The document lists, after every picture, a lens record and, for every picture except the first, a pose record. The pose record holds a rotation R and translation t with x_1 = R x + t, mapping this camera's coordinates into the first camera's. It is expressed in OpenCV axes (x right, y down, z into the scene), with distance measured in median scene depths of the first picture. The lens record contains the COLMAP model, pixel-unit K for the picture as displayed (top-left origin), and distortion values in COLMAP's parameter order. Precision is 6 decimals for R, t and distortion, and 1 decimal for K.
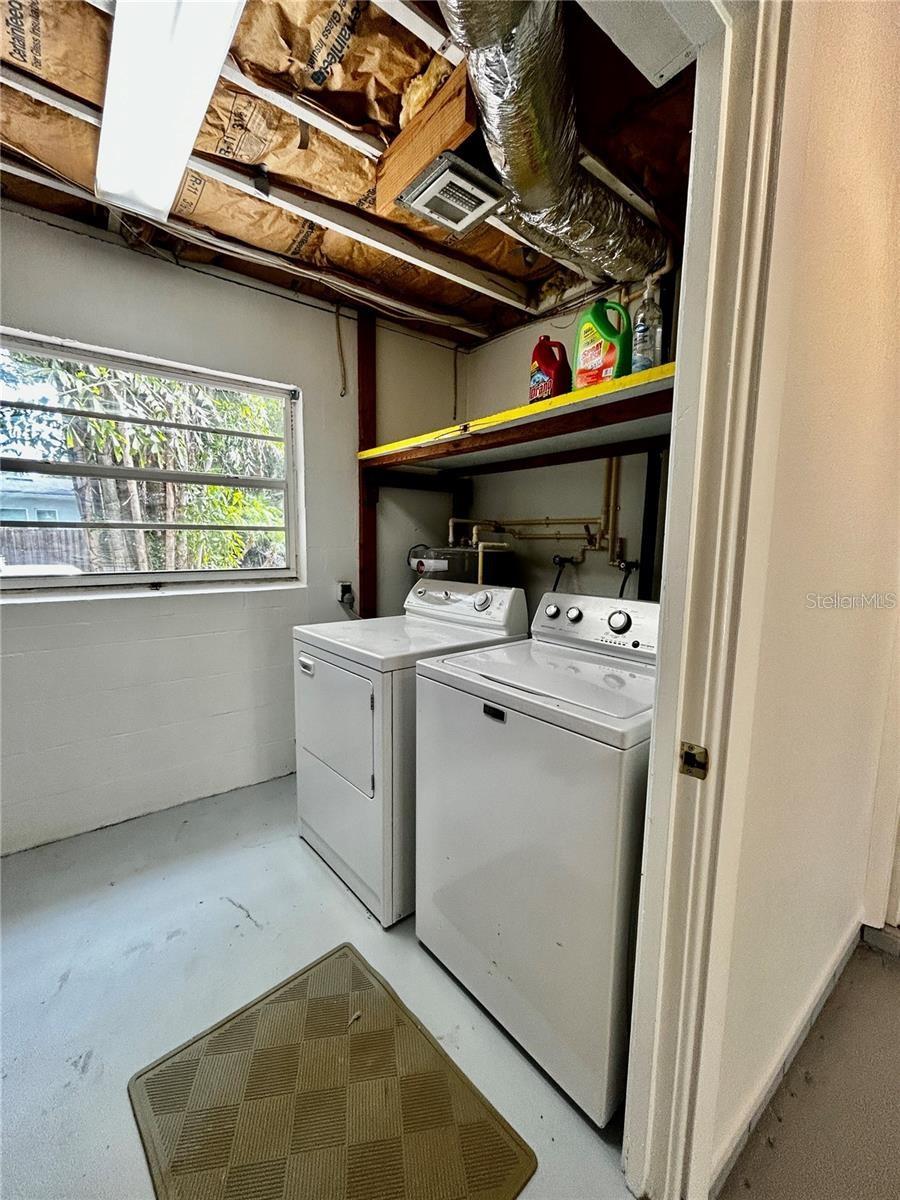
lens RADIAL K [[493.5, 0, 450.0], [0, 493.5, 600.0], [0, 0, 1]] dist [-0.000486, 0.000828]
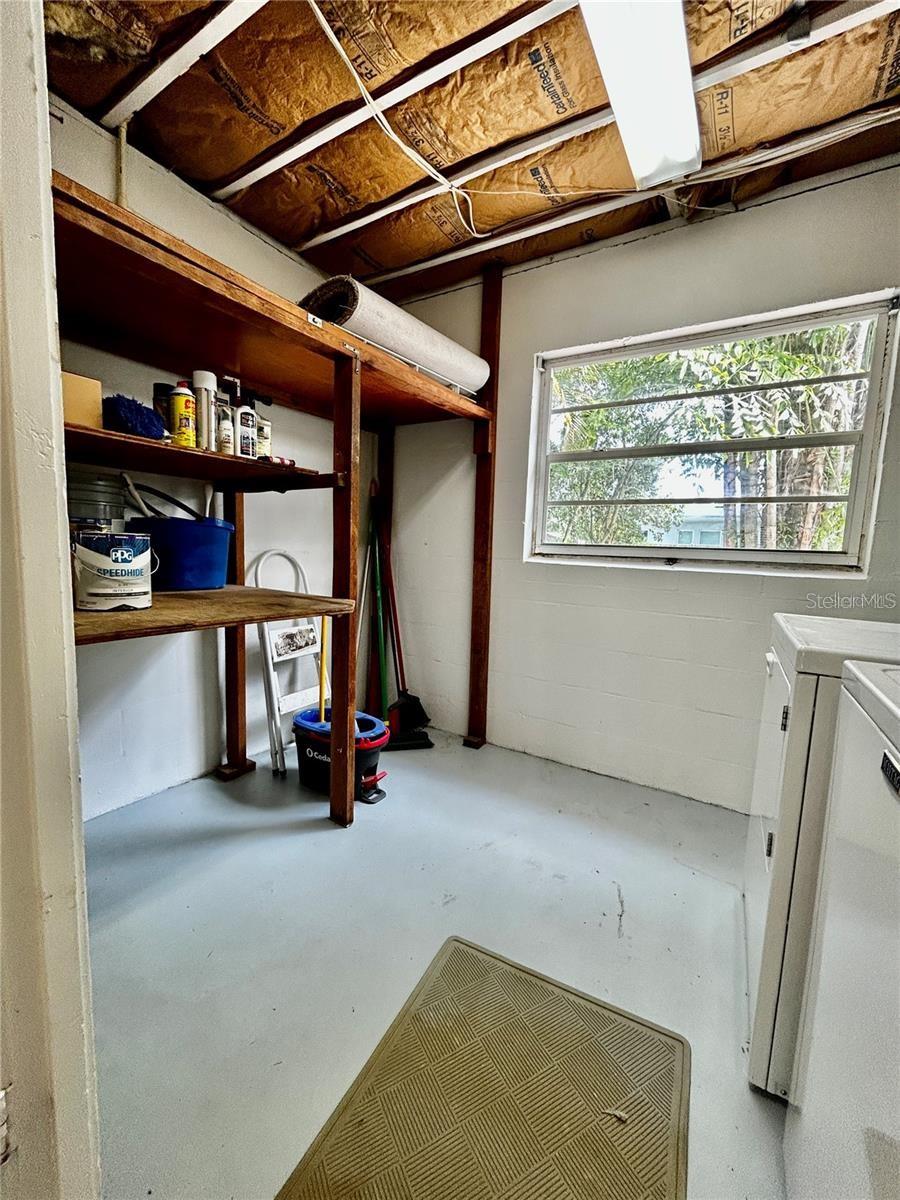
lens RADIAL K [[493.5, 0, 450.0], [0, 493.5, 600.0], [0, 0, 1]] dist [-0.000486, 0.000828]
pose [[0.329678, 0.101920, -0.938576, 0.227948], [-0.152046, 0.986910, 0.053762, 0.072883], [0.931769, 0.124982, 0.340859, 0.303731]]
